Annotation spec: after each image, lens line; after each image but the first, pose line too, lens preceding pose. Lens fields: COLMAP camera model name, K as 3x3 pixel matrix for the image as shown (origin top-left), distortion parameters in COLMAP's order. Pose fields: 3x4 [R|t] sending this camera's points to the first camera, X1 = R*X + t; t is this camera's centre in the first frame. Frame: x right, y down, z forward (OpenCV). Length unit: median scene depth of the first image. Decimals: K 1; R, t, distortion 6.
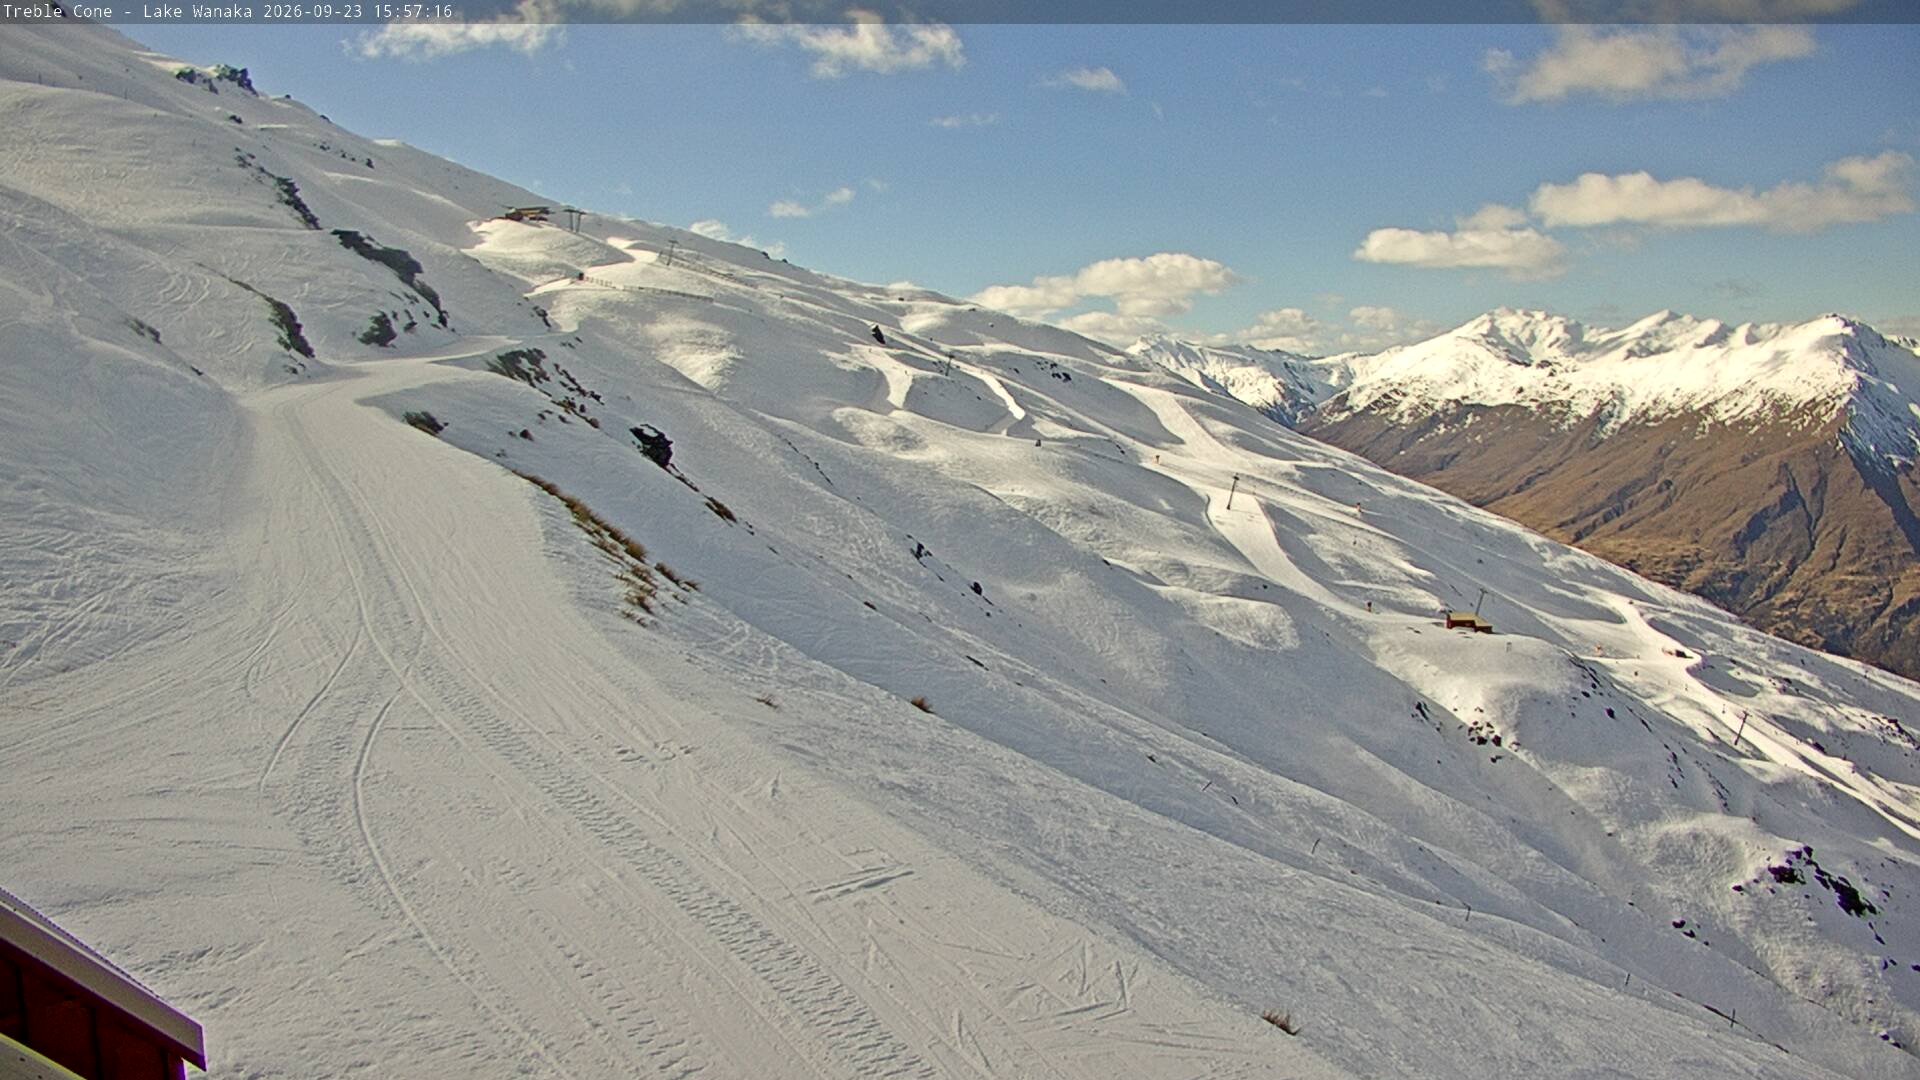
lens RADIAL K [[2264.5, 0, 960.0], [0, 2264.5, 540.0], [0, 0, 1]] dist [0.003069, 0.050601]
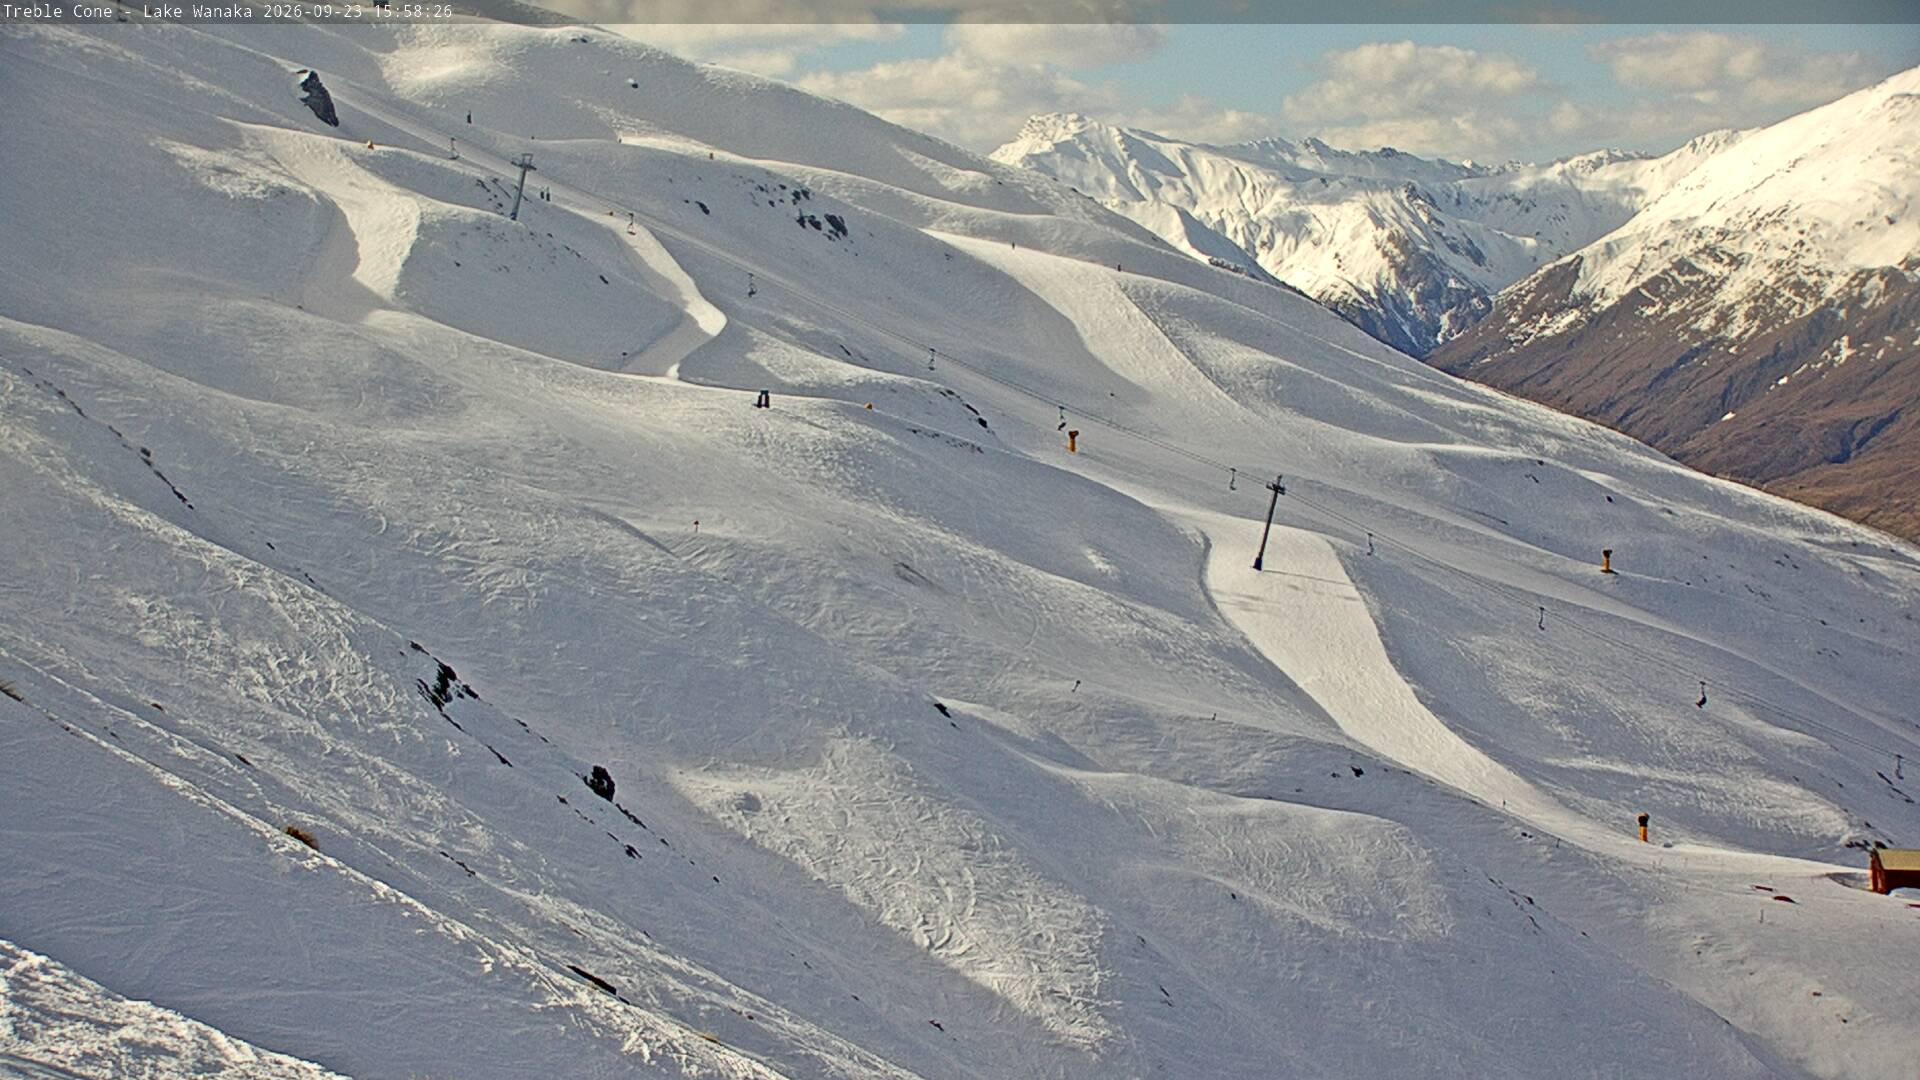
lens RADIAL K [[2264.5, 0, 960.0], [0, 2264.5, 540.0], [0, 0, 1]] dist [0.003069, 0.050601]
pose [[0.996907, -0.004851, 0.078439, 0.038039], [0.006654, 0.999719, -0.022737, -0.010177], [-0.078306, 0.023189, 0.996660, 0.622723]]
